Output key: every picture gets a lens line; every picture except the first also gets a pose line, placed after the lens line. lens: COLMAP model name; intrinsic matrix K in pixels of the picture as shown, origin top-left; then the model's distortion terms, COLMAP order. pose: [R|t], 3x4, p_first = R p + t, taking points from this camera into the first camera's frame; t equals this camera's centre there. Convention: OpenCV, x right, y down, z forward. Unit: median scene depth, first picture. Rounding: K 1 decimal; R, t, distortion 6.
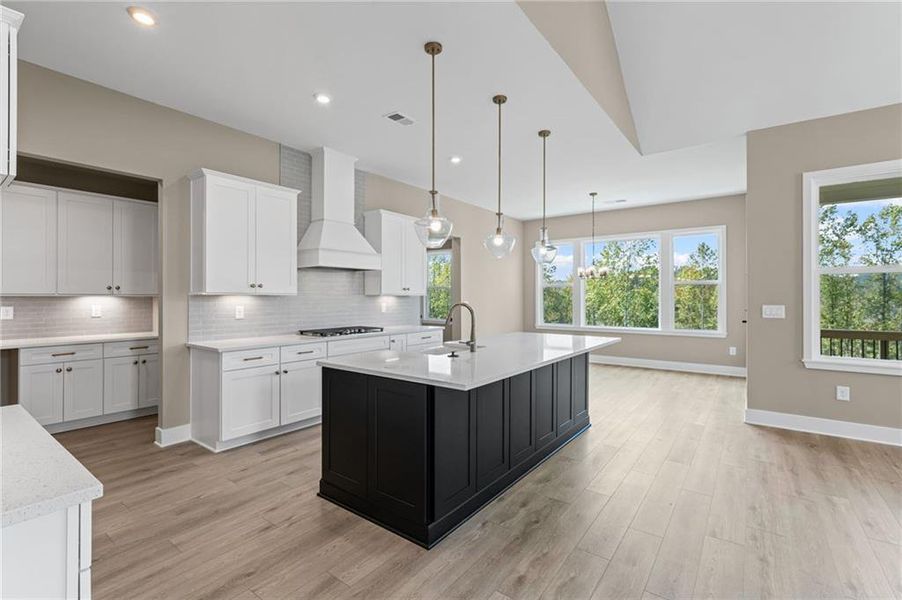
lens RADIAL K [[408.4, 0, 447.4], [0, 408.4, 300.0], [0, 0, 1]] dist [0.000202, 0.000045]
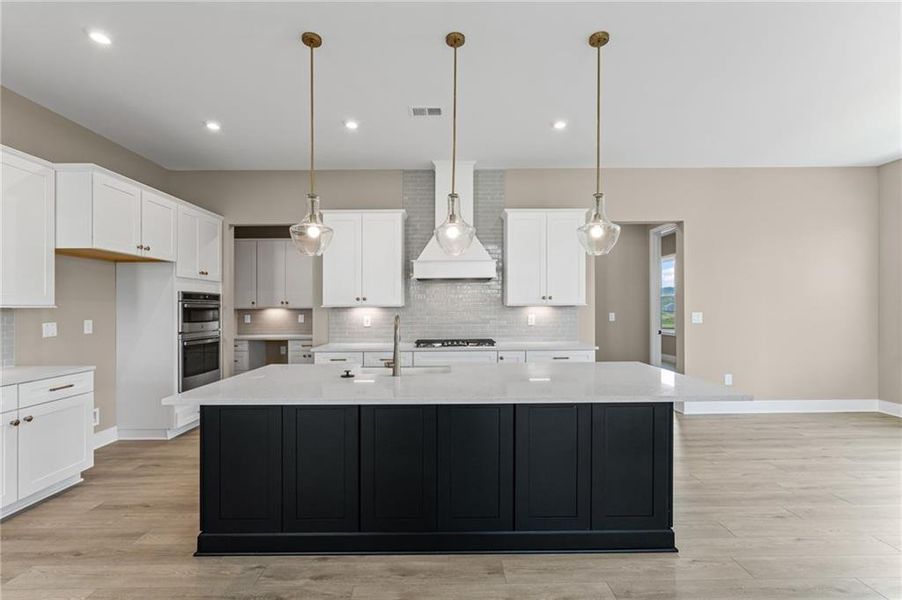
lens RADIAL K [[411.7, 0, 451.4], [0, 411.7, 312.4], [0, 0, 1]] dist [-0.000323, -0.000287]
pose [[0.607694, 0.004186, -0.794160, 0.611957], [-0.000518, 0.999988, 0.004875, -0.002206], [0.794171, -0.002551, 0.607689, 0.466607]]
